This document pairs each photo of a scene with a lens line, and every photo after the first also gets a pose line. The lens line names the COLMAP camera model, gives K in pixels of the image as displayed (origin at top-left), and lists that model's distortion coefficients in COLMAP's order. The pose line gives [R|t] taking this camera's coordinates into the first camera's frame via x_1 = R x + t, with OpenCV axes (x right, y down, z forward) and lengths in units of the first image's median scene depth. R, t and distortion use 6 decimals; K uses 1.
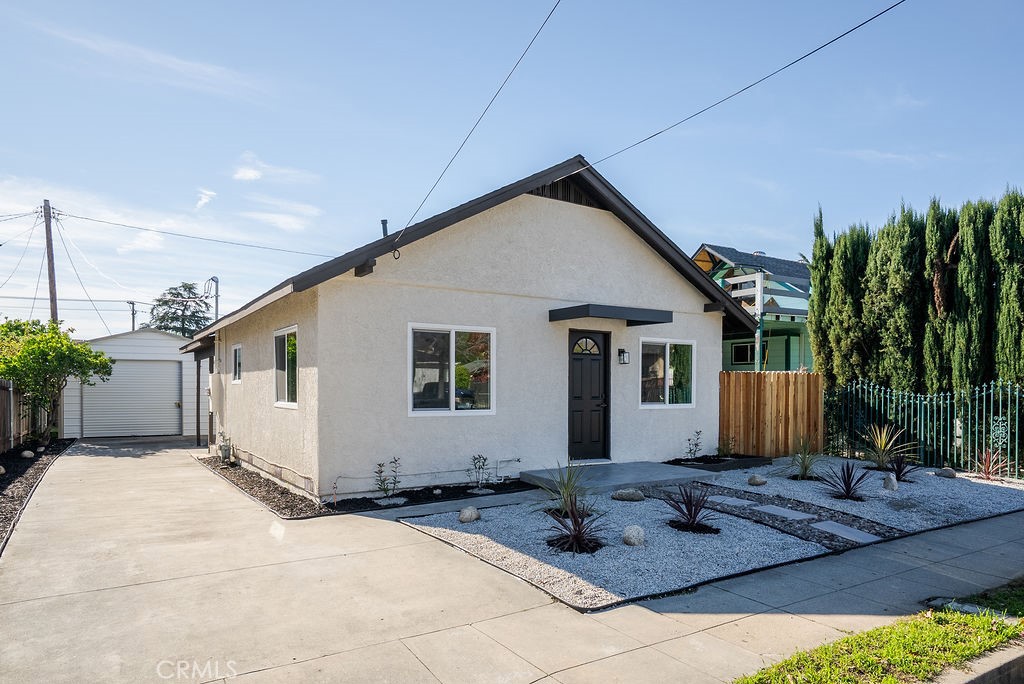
lens RADIAL K [[655.0, 0, 509.9], [0, 655.0, 396.1], [0, 0, 1]] dist [-0.047019, 0.057656]
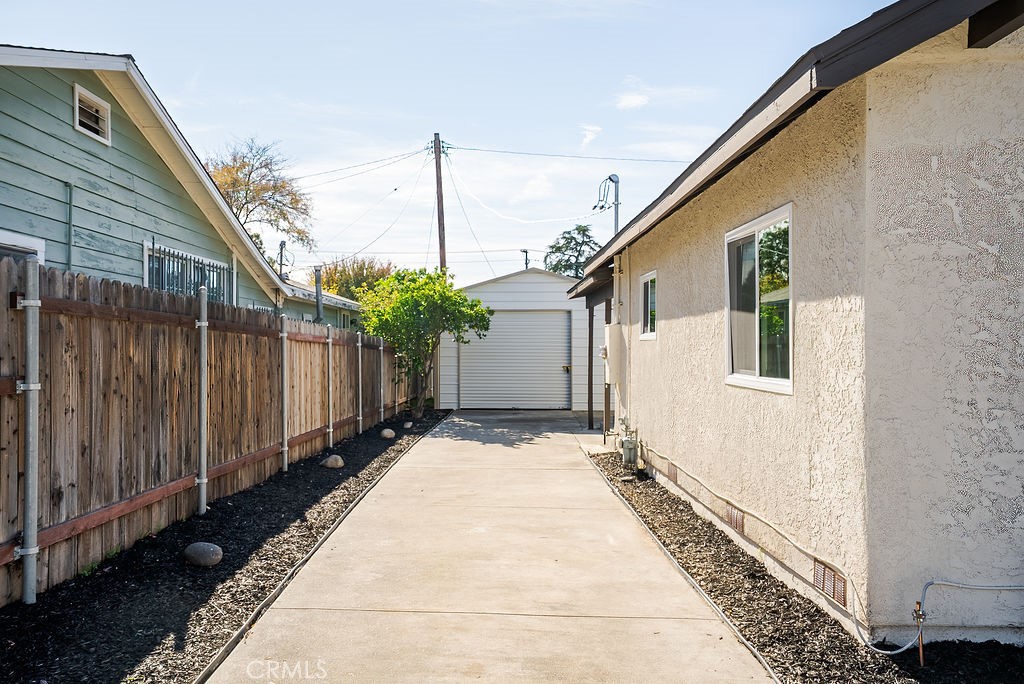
lens RADIAL K [[826.0, 0, 512.0], [0, 826.0, 342.0], [0, 0, 1]] dist [0.006715, 0.003531]
pose [[0.855380, -0.003705, -0.517988, -0.092361], [-0.005428, 0.999855, -0.016115, -0.002540], [0.517973, 0.016596, 0.855236, 0.197779]]
